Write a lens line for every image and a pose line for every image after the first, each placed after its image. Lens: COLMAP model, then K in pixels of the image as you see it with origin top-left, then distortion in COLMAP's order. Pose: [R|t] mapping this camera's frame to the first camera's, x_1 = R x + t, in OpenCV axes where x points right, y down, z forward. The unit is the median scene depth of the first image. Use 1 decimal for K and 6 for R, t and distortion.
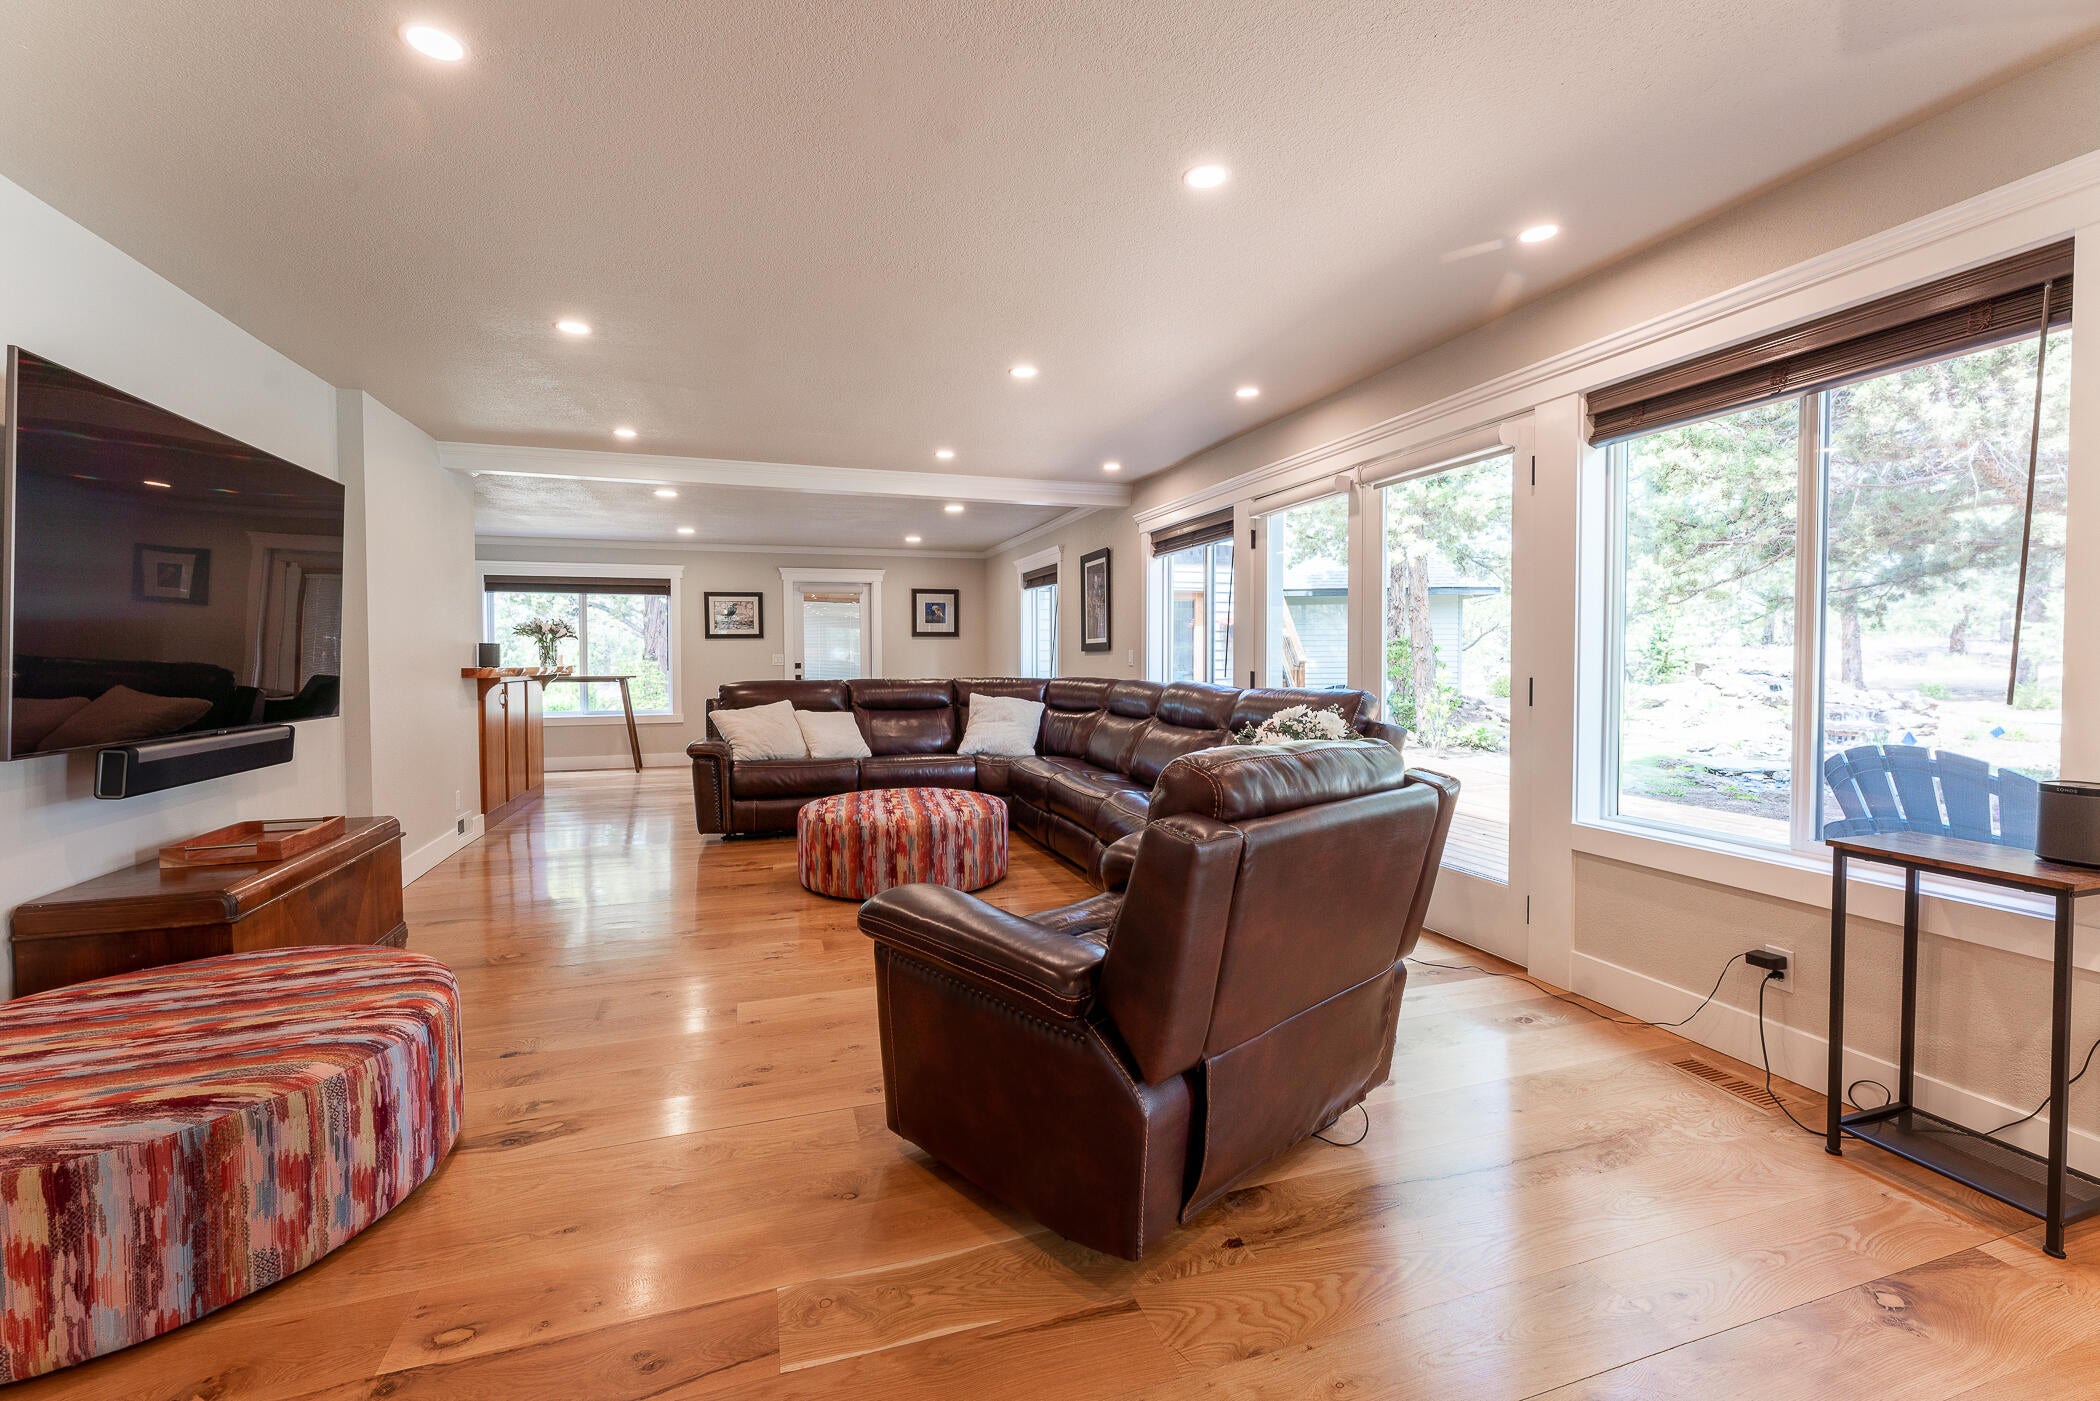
lens RADIAL K [[885.8, 0, 1050.0], [0, 885.8, 700.5], [0, 0, 1]] dist [-0.000403, -0.000090]
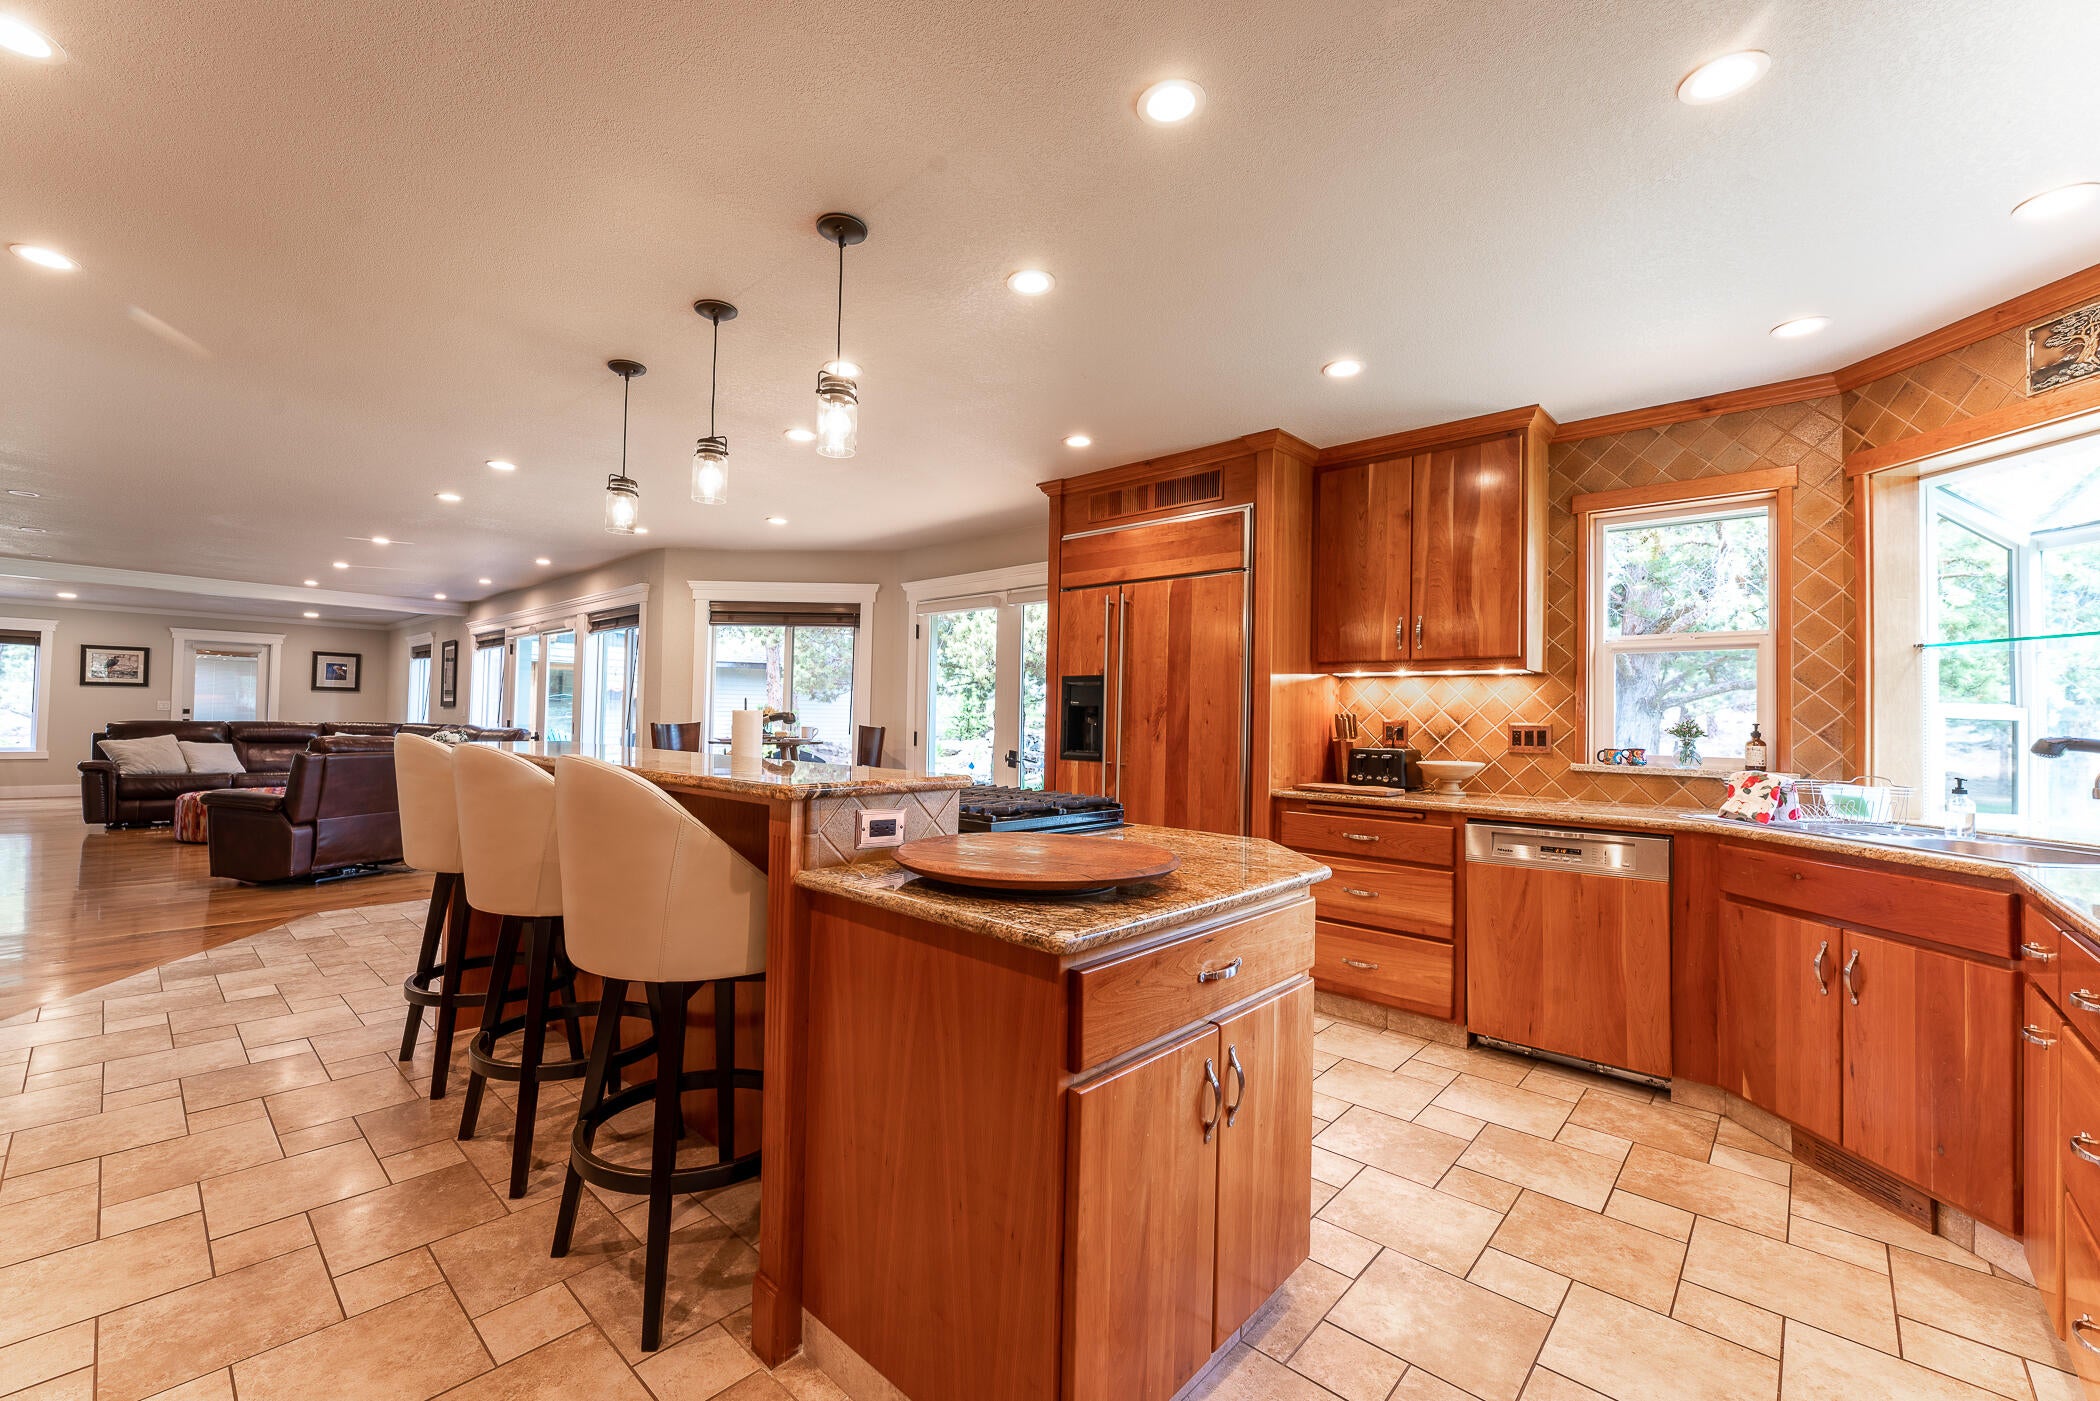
lens RADIAL K [[853.0, 0, 1016.4], [0, 853.0, 706.1], [0, 0, 1]] dist [-0.002177, -0.000422]
pose [[0.881808, 0.028521, 0.470744, 0.222071], [-0.000237, 0.998196, -0.060033, 0.031041], [-0.471608, 0.052826, 0.880225, -0.736648]]
